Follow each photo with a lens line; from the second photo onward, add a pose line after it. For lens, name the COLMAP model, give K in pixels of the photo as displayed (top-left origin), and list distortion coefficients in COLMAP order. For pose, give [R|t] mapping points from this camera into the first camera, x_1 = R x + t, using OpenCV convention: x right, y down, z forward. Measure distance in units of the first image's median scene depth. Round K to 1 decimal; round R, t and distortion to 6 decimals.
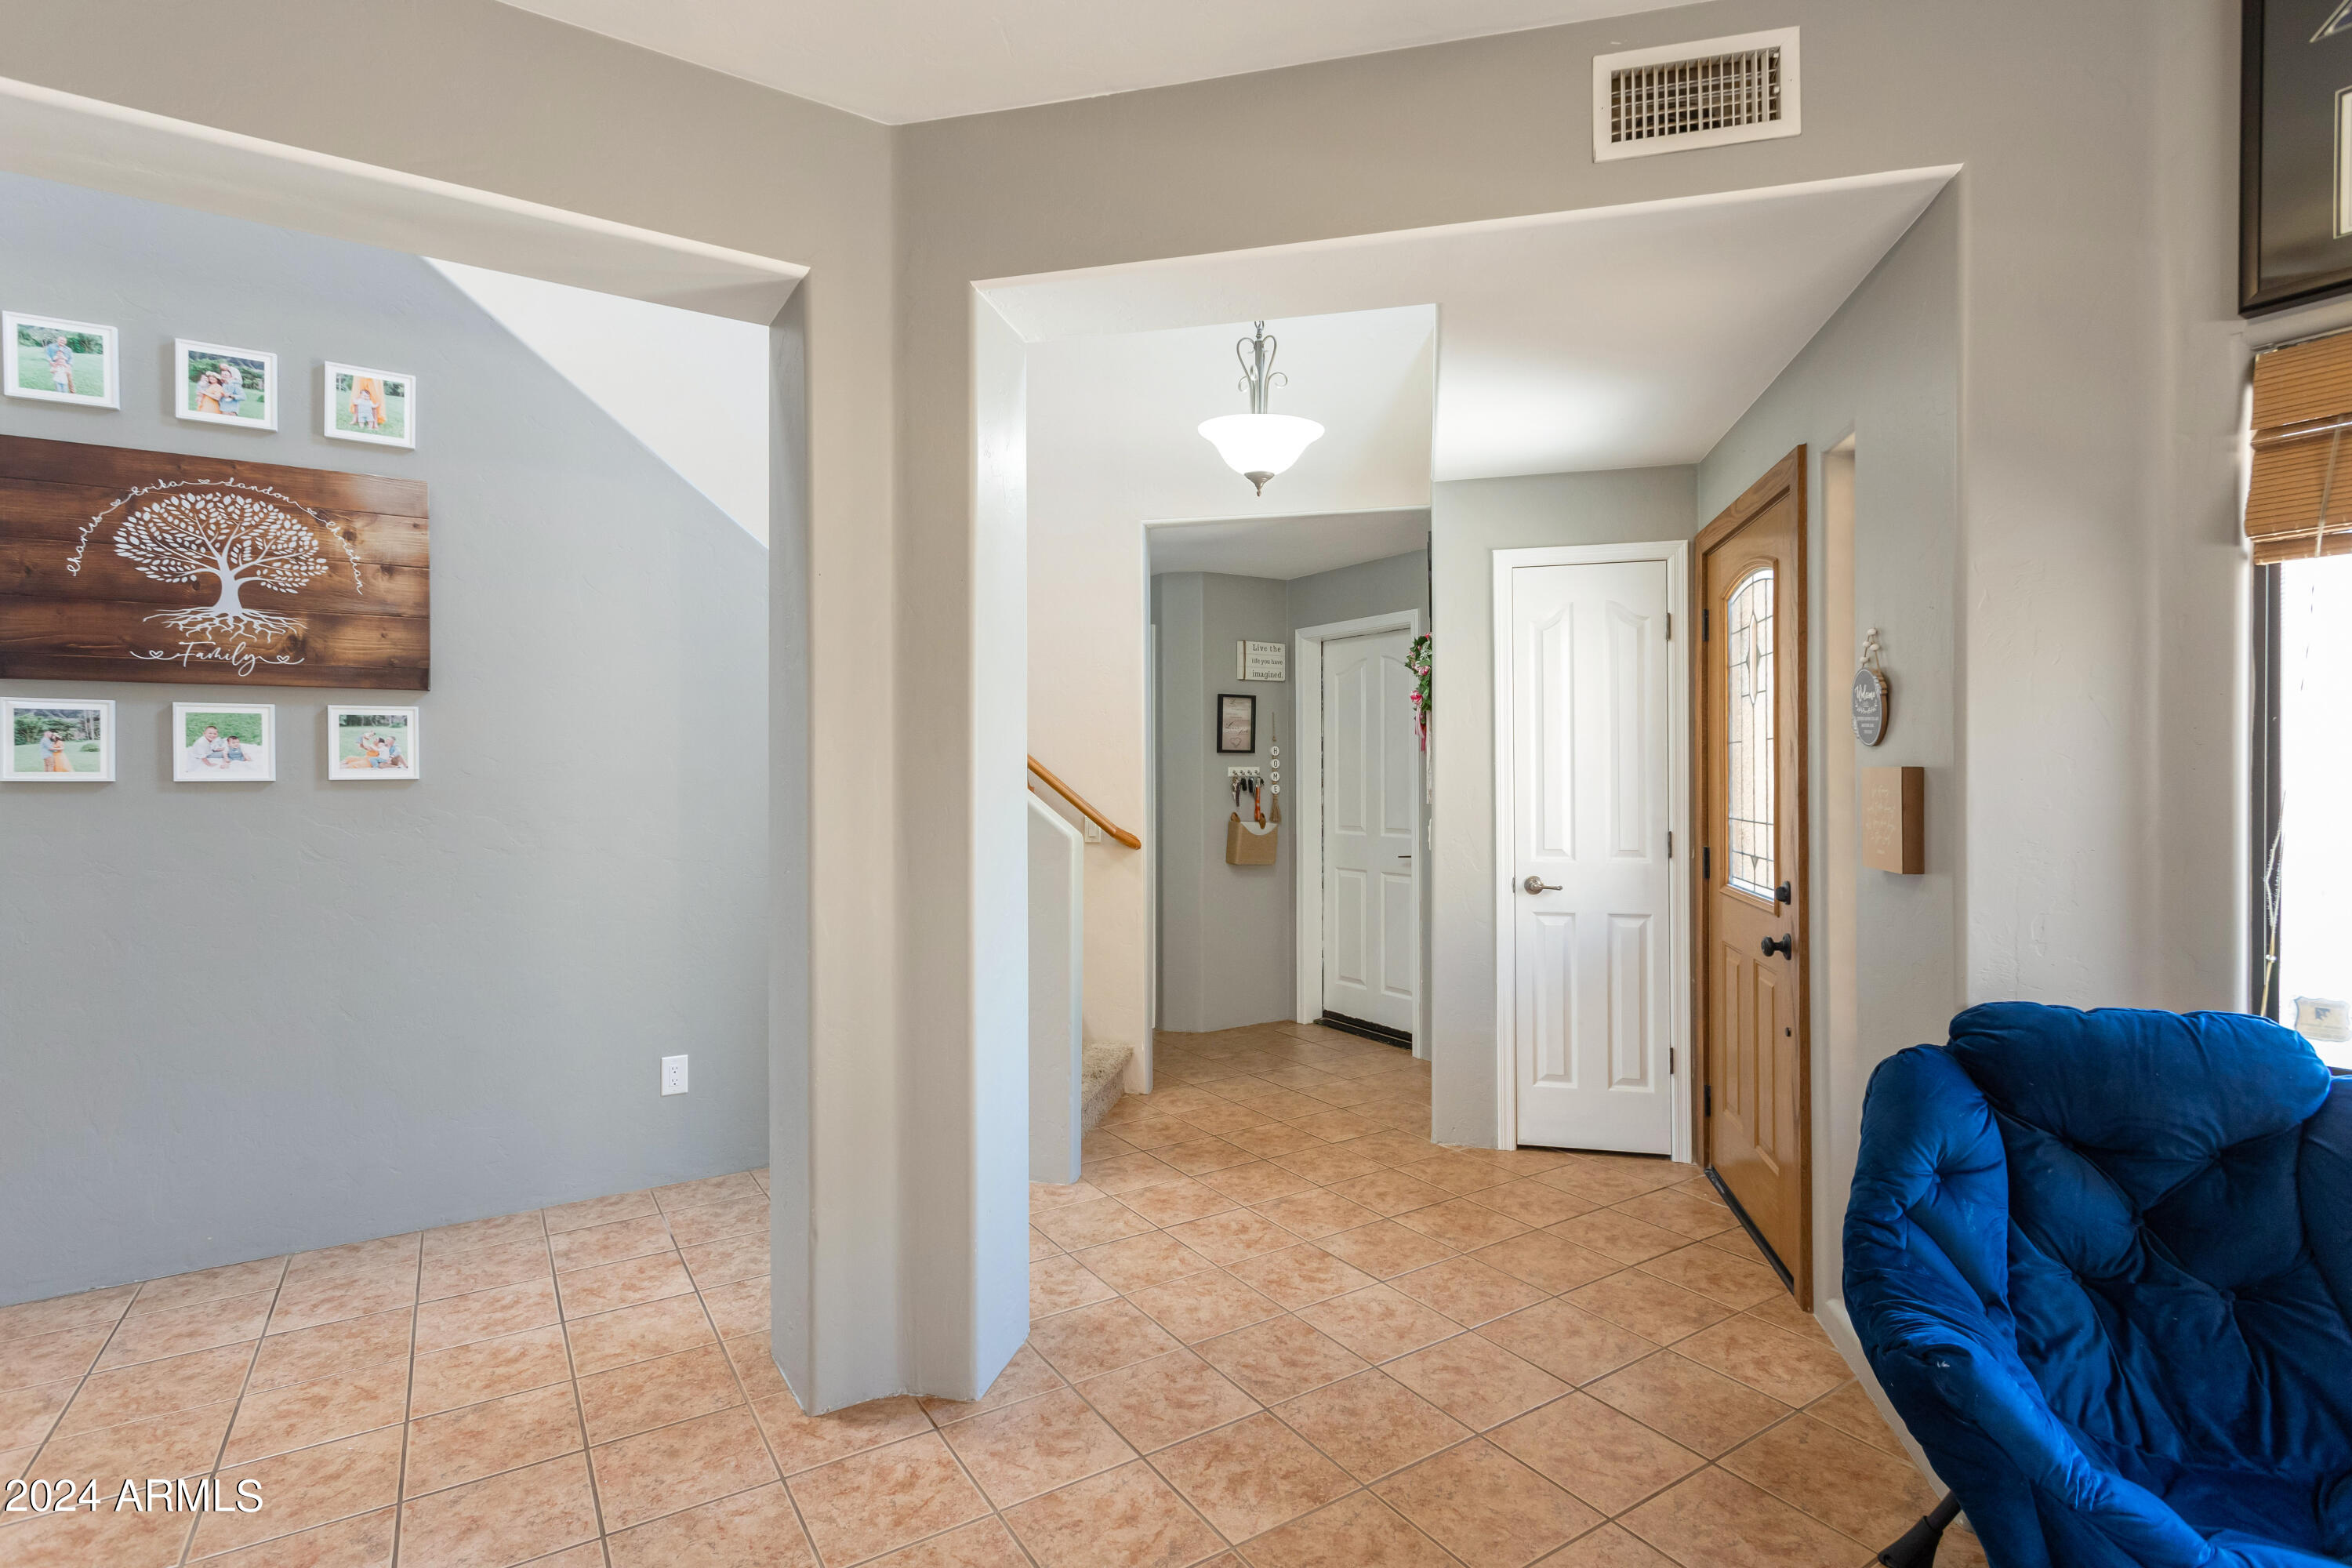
lens RADIAL K [[1139.9, 0, 1176.6], [0, 1139.9, 769.6], [0, 0, 1]] dist [-0.000957, -0.000375]
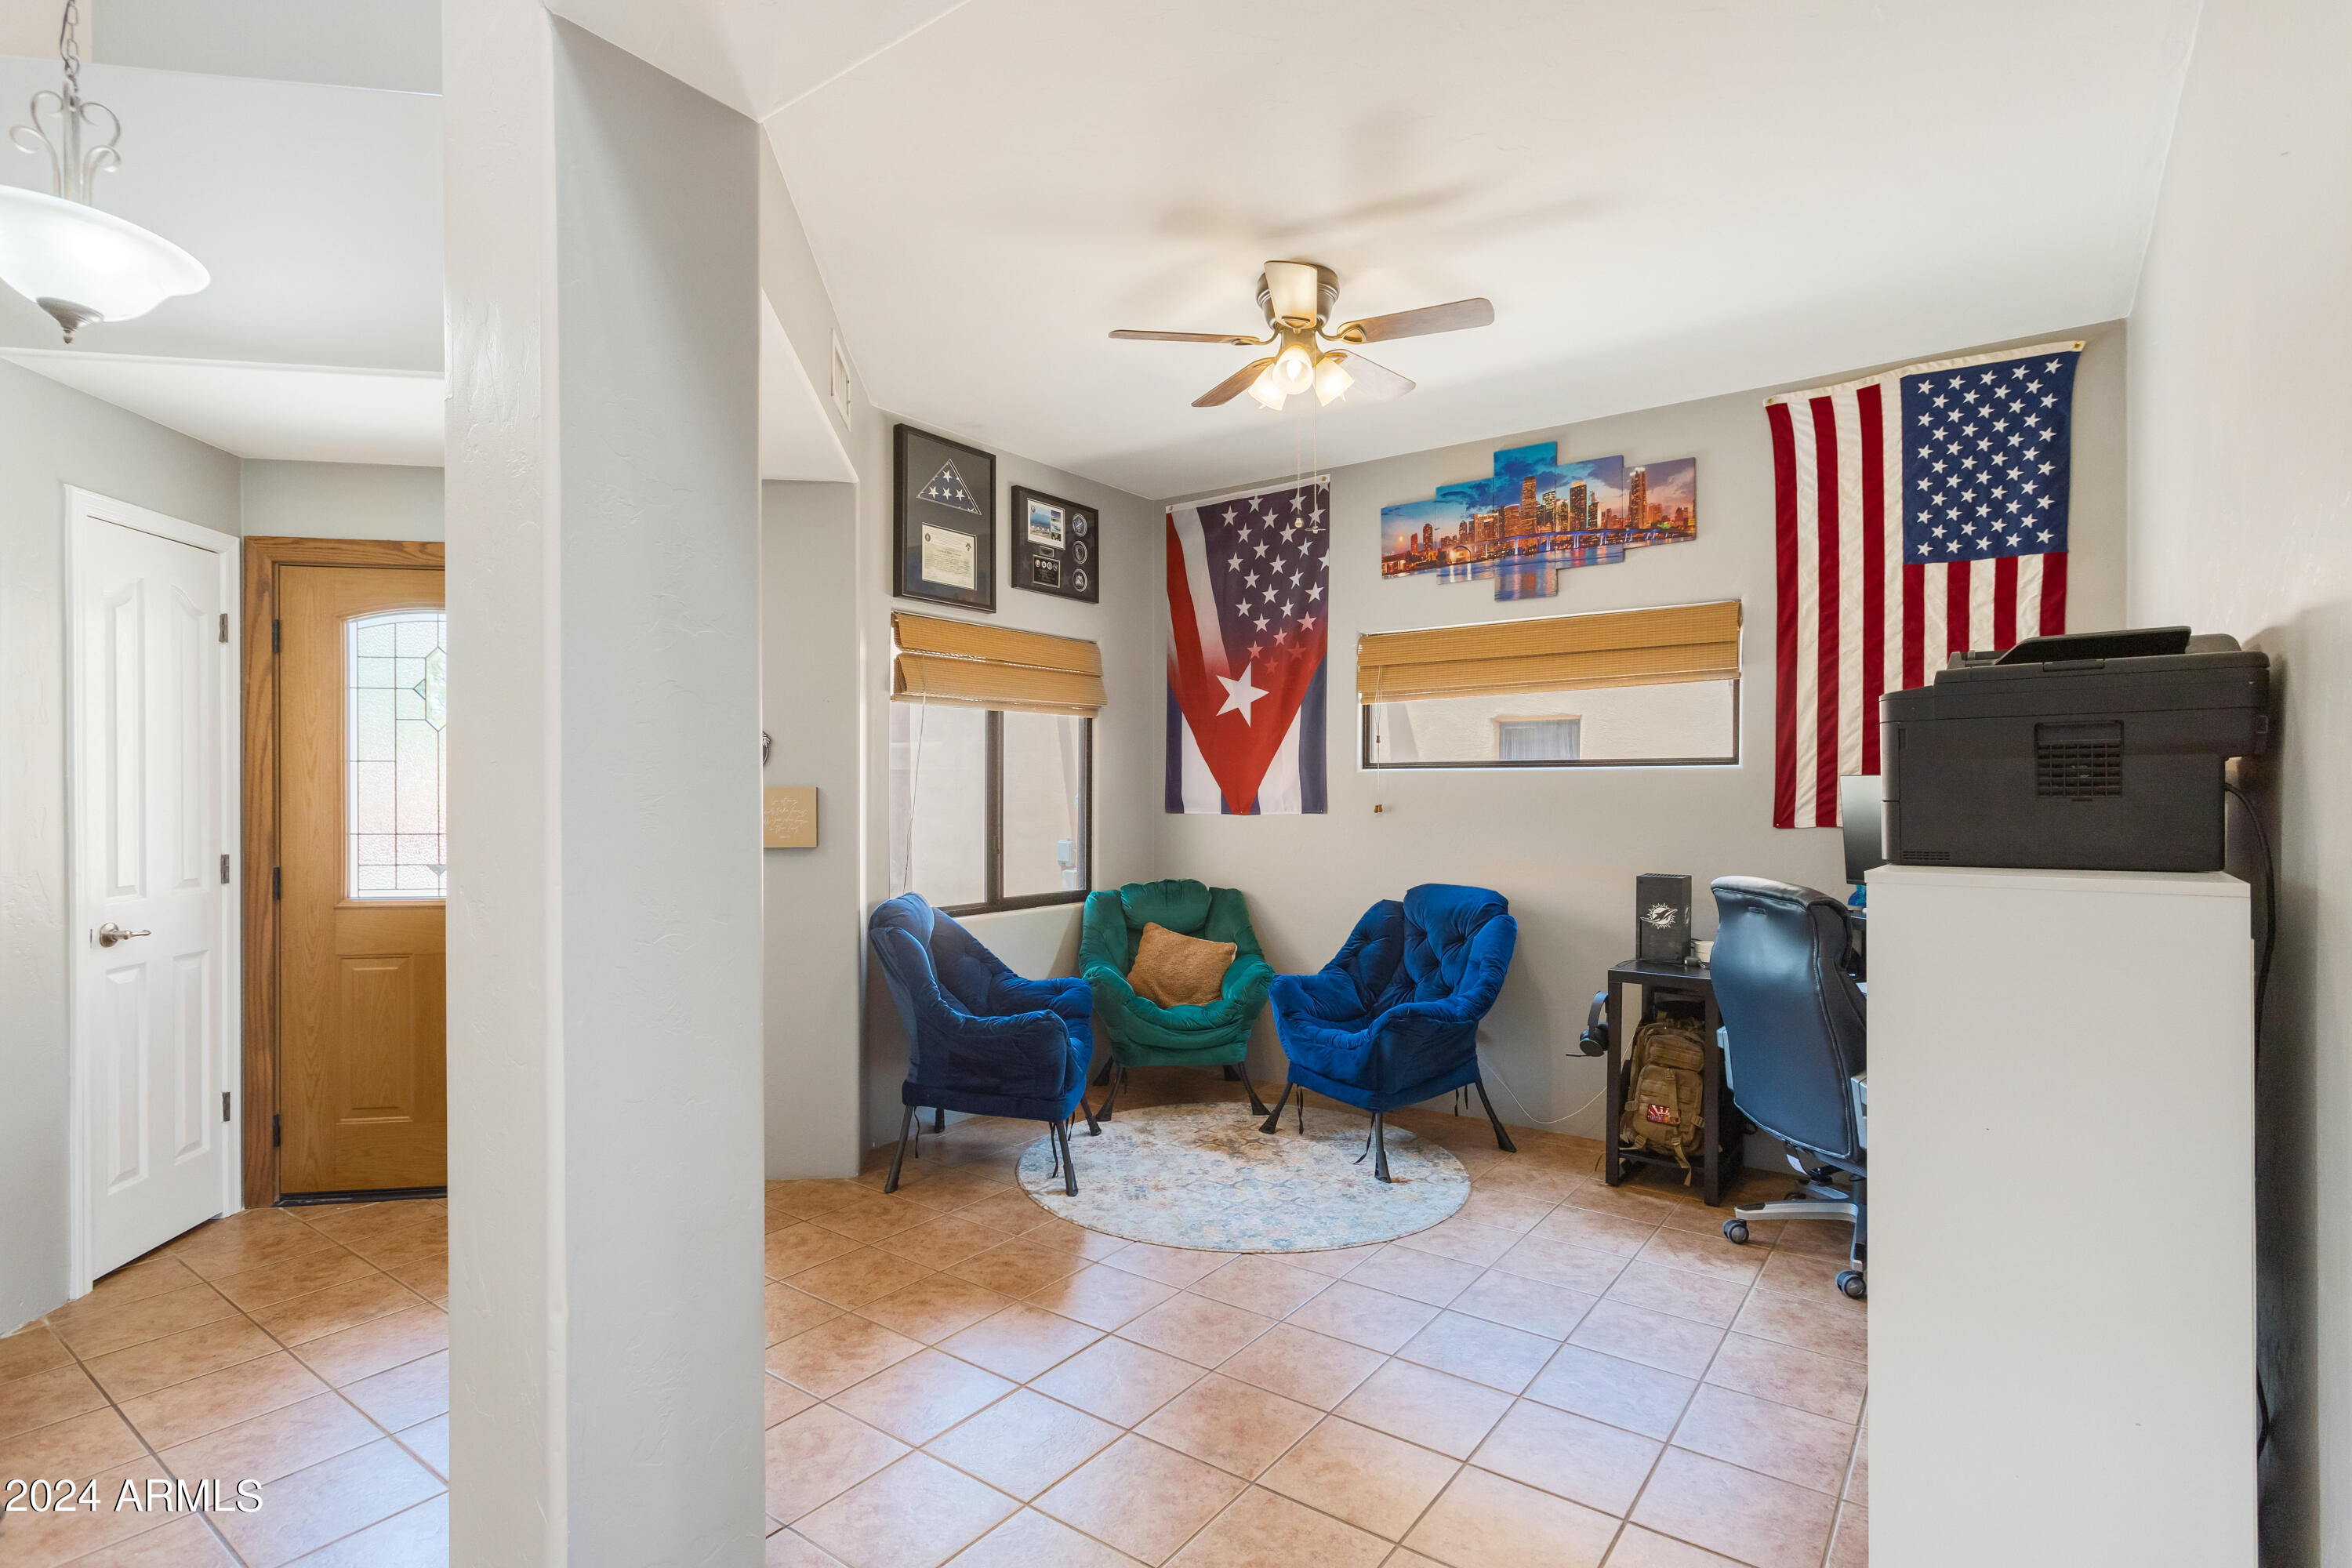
lens RADIAL K [[1139.9, 0, 1175.9], [0, 1139.9, 790.6], [0, 0, 1]] dist [-0.000957, -0.000375]
pose [[-0.360650, 0.005604, 0.932684, -0.677522], [0.005890, 0.999976, -0.003731, 0.010908], [-0.932683, 0.004148, -0.360674, 0.616016]]
